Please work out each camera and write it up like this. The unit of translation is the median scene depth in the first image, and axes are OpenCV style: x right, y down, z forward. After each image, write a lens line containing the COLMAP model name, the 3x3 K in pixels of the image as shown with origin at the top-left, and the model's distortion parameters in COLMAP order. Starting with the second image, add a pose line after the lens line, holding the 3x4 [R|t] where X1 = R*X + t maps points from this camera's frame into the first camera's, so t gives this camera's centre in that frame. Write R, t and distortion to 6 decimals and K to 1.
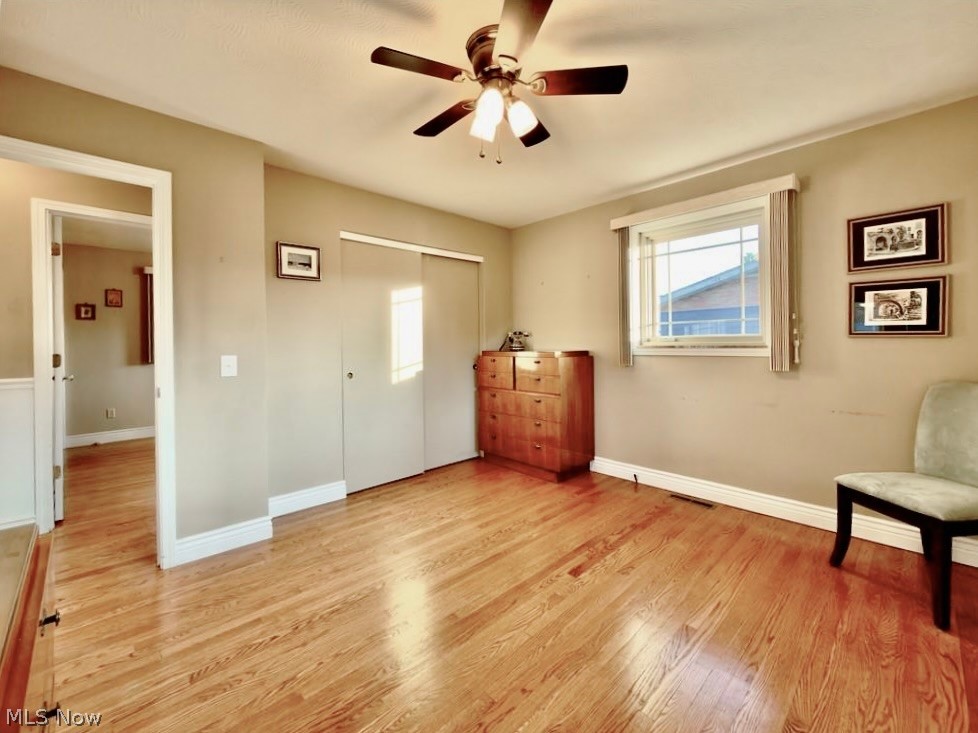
lens RADIAL K [[459.7, 0, 511.2], [0, 459.7, 340.0], [0, 0, 1]] dist [0.000098, -0.000095]
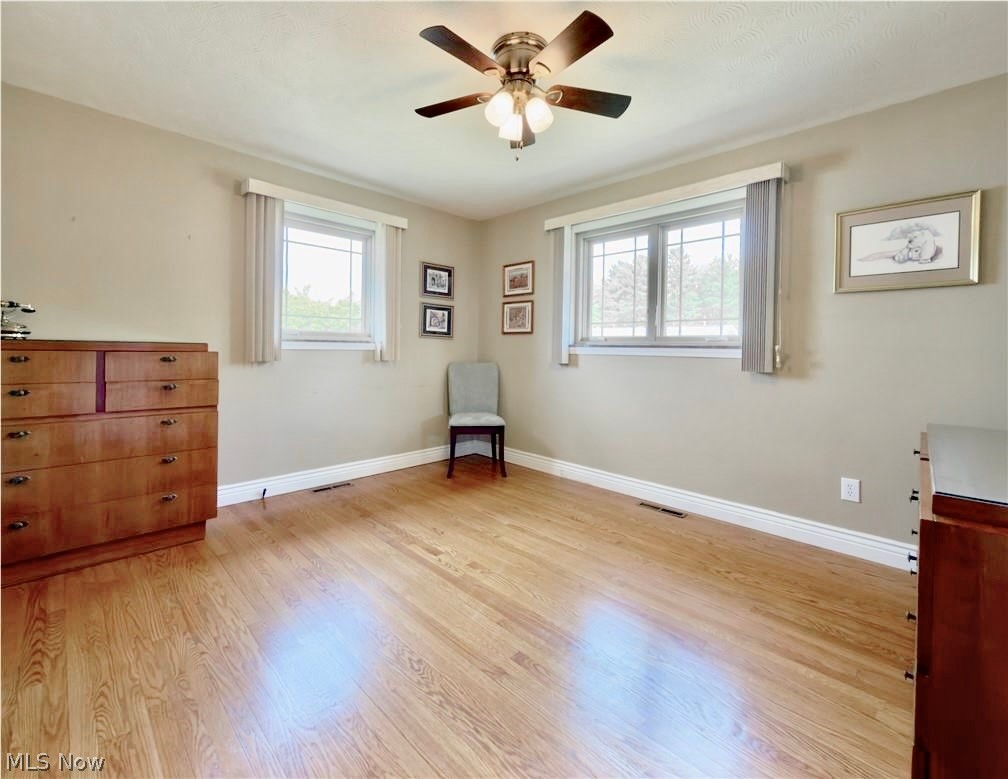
lens RADIAL K [[449.9, 0, 505.9], [0, 449.9, 351.3], [0, 0, 1]] dist [0.002102, 0.000318]
pose [[-0.073433, 0.005109, 0.997287, -0.849147], [-0.018024, 0.999817, -0.006450, 0.048524], [-0.997137, -0.018449, -0.073327, 0.875698]]
